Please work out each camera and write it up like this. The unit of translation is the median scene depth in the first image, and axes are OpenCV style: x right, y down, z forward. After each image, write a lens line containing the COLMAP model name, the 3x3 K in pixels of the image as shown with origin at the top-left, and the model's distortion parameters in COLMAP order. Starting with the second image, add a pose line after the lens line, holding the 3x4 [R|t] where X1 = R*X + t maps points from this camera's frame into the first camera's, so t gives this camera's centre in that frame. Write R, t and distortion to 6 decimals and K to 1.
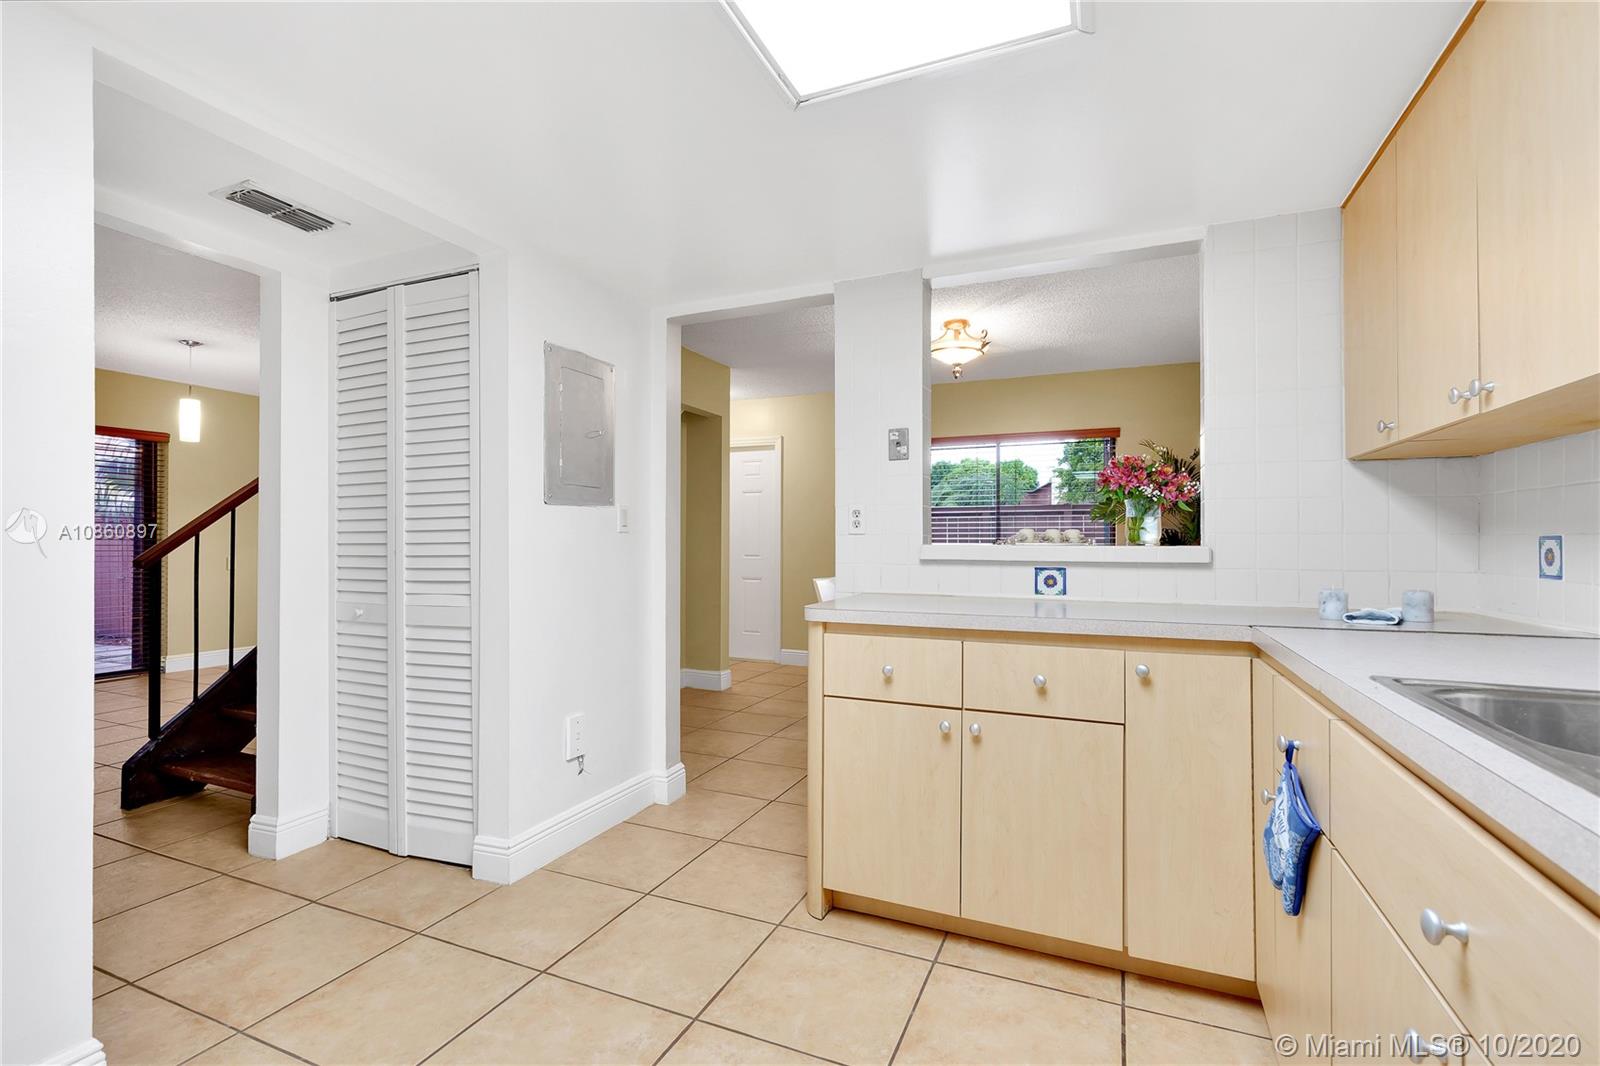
lens RADIAL K [[731.1, 0, 798.5], [0, 731.1, 536.7], [0, 0, 1]] dist [-0.003766, 0.003531]
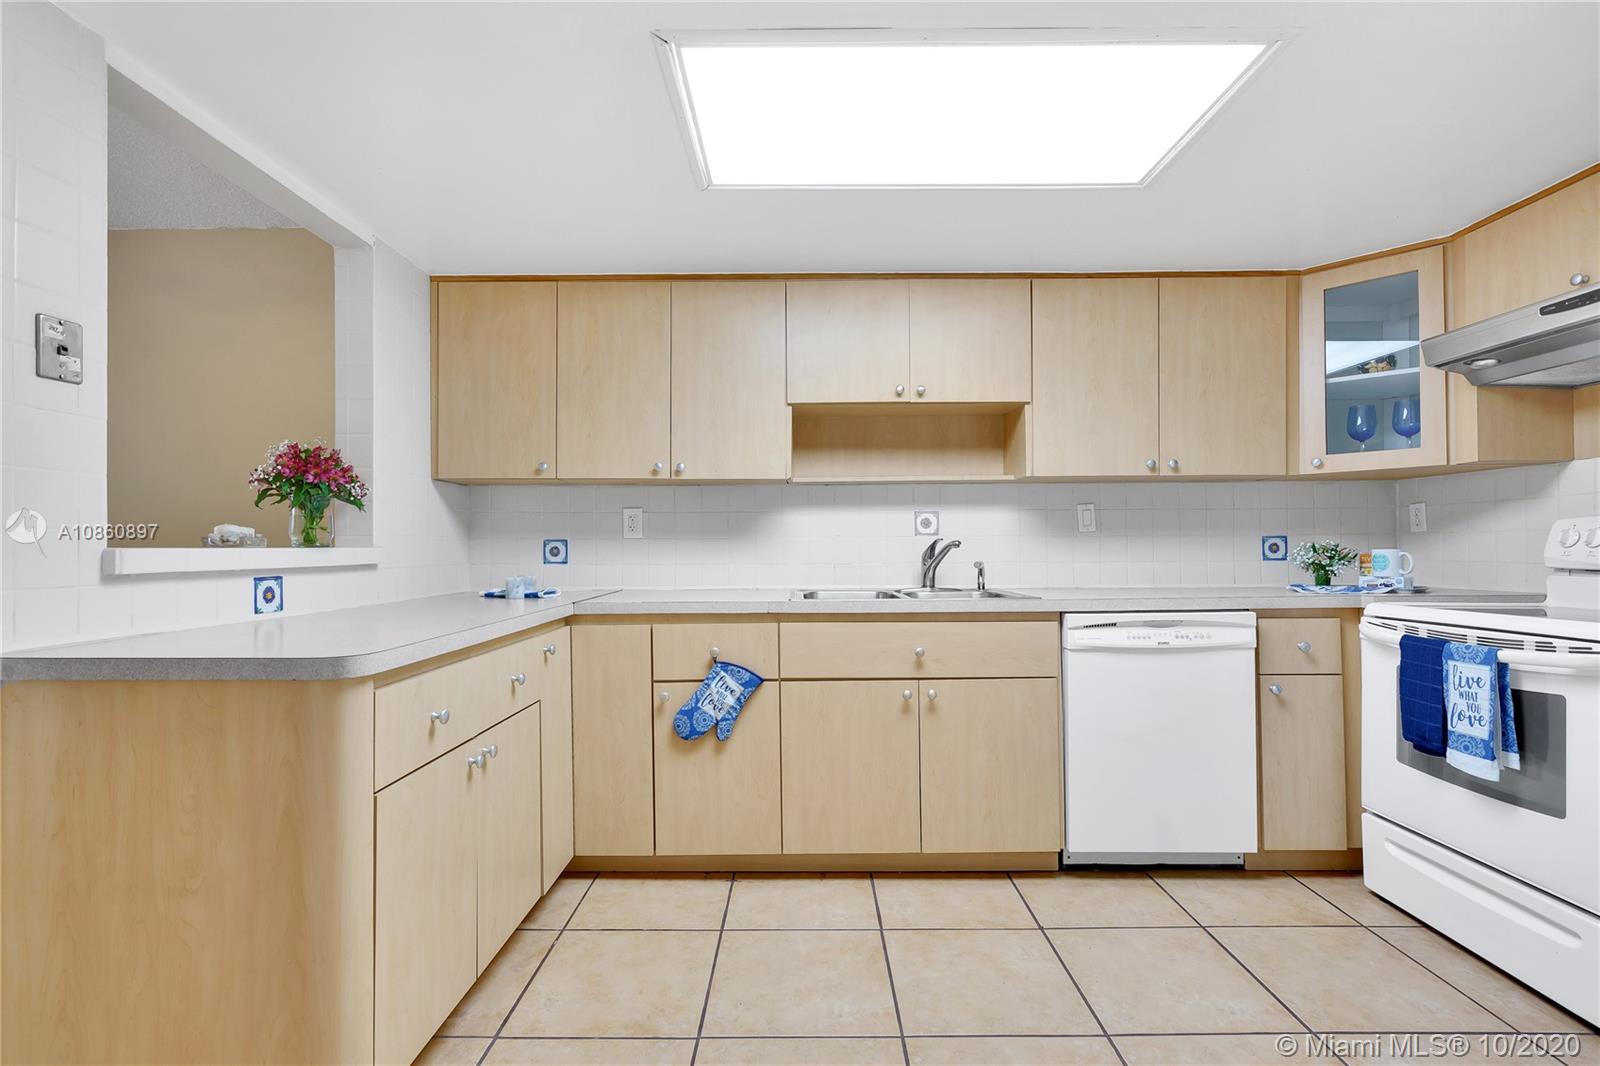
lens RADIAL K [[731.1, 0, 800.0], [0, 731.1, 538.0], [0, 0, 1]] dist [-0.003766, 0.003531]
pose [[-0.395162, 0.010442, 0.918552, -0.575981], [-0.001163, 0.999929, -0.011868, 0.010184], [-0.918611, -0.005758, -0.395122, 0.792134]]
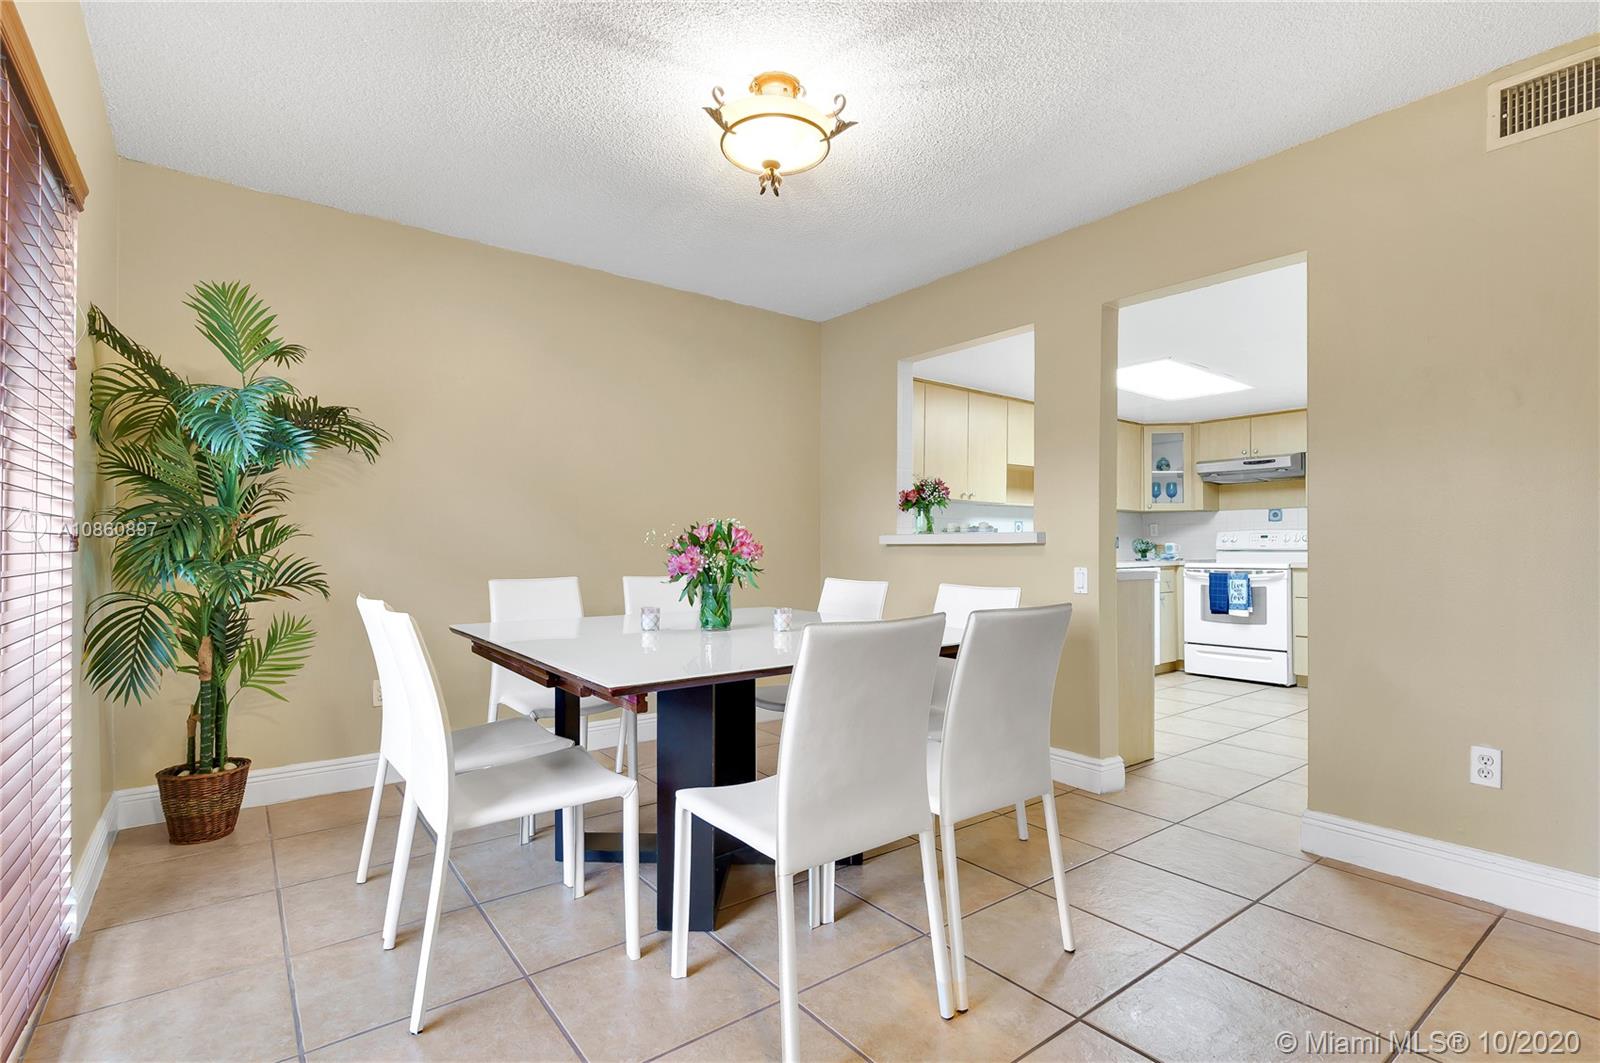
lens RADIAL K [[766.6, 0, 811.6], [0, 766.6, 538.9], [0, 0, 1]] dist [0.001245, 0.001590]
pose [[-0.881835, 0.002045, 0.471554, -0.113330], [-0.006871, 0.999829, -0.017187, 0.052897], [-0.471508, -0.018396, -0.881670, 2.568693]]
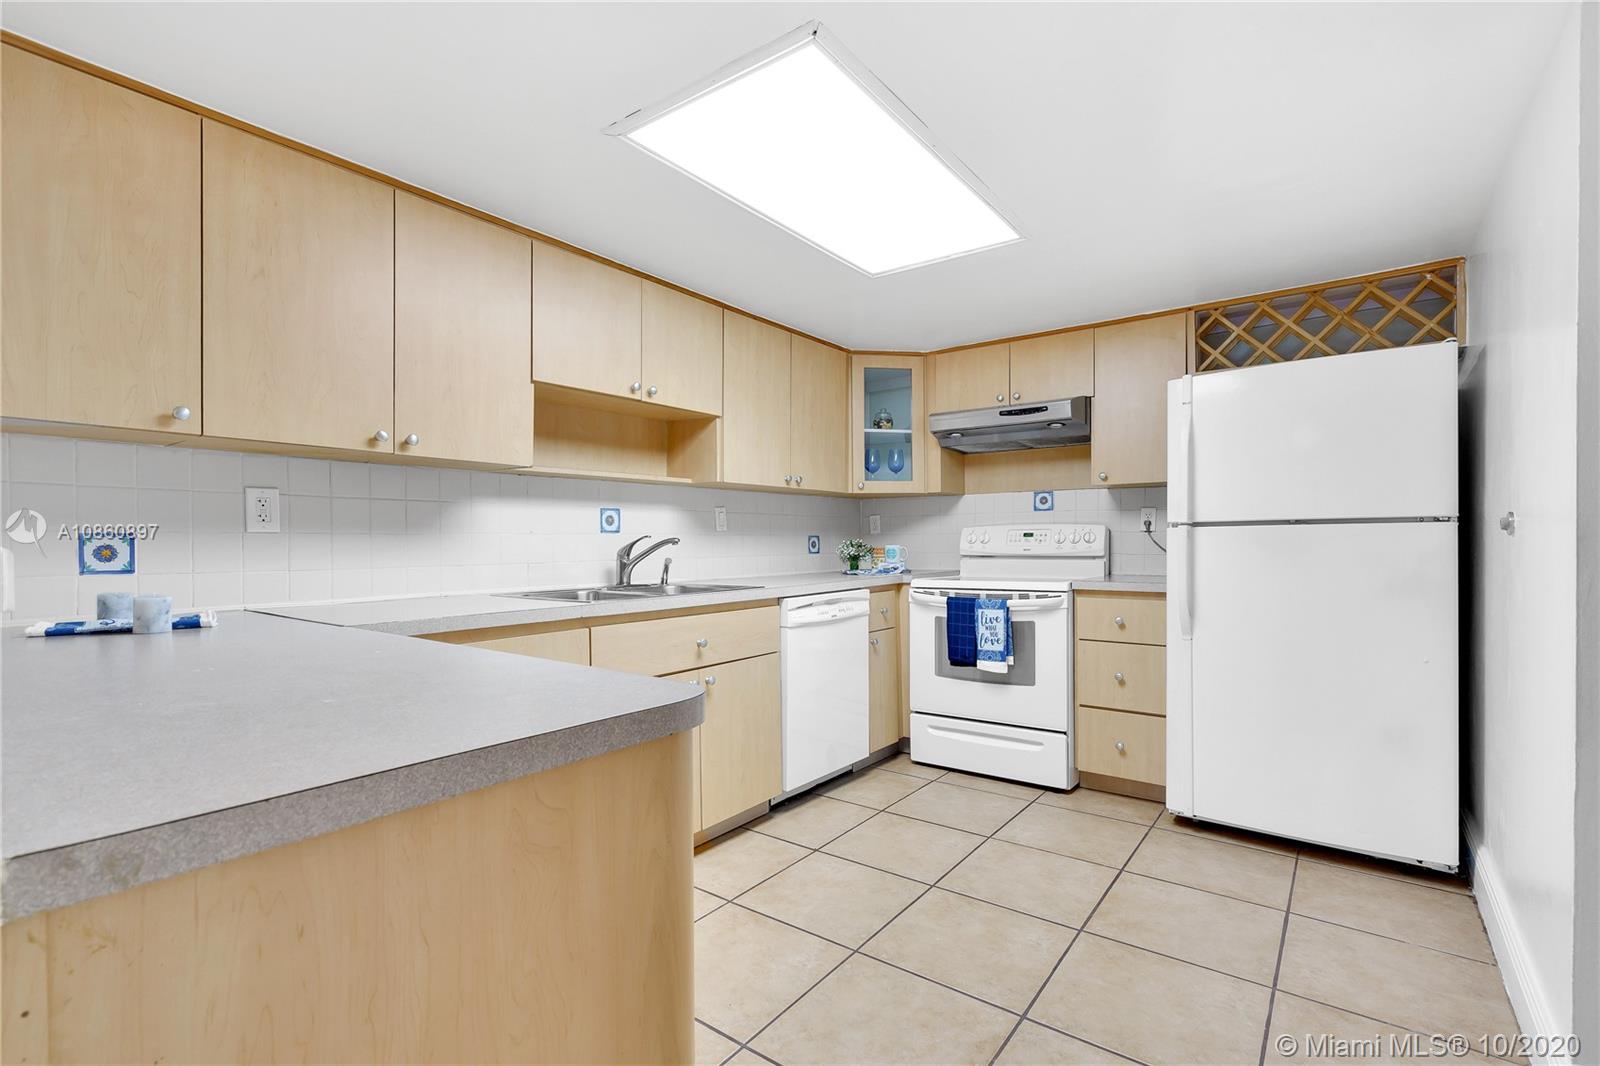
lens RADIAL K [[731.1, 0, 800.2], [0, 731.1, 549.0], [0, 0, 1]] dist [-0.003766, 0.003531]
pose [[-0.972013, 0.000800, 0.234926, -0.132427], [0.002220, 0.999981, 0.005779, 0.011818], [-0.234917, 0.006139, -0.971996, 1.222476]]
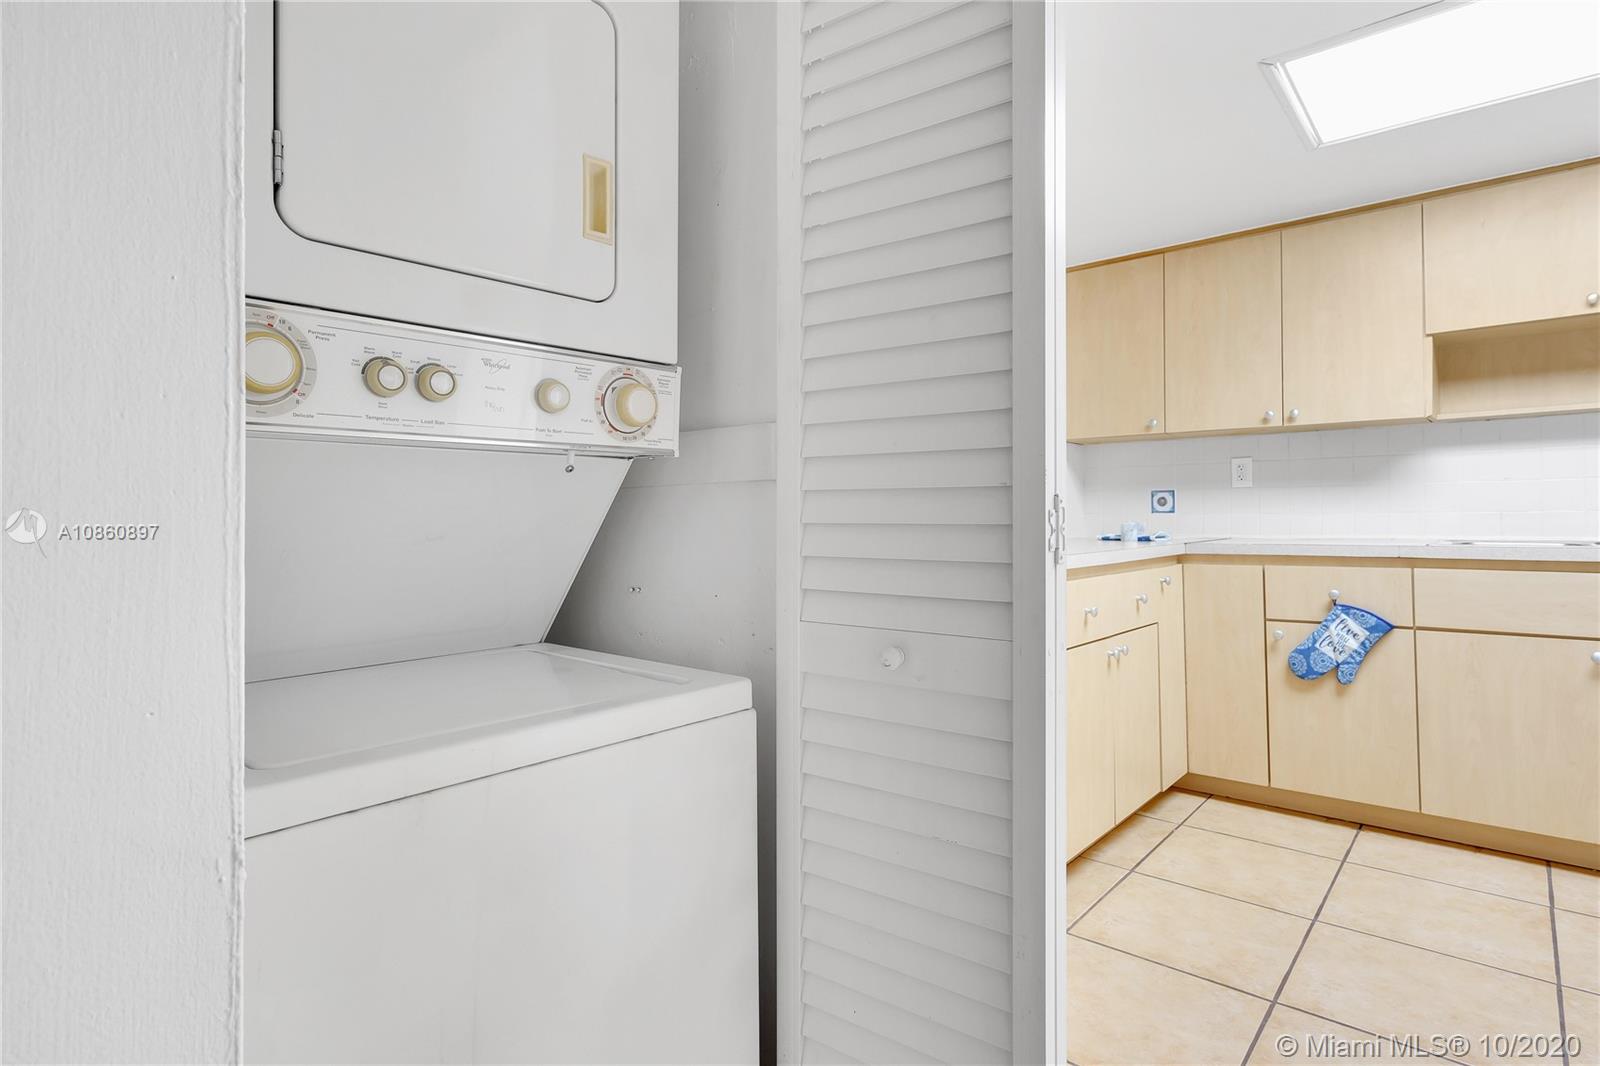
lens RADIAL K [[821.3, 0, 810.4], [0, 821.3, 507.6], [0, 0, 1]] dist [-0.000854, 0.000094]
pose [[0.292197, 0.008761, 0.956318, -0.888043], [0.002204, 0.999949, -0.009834, 0.042519], [-0.956356, 0.004981, 0.292163, 0.858903]]
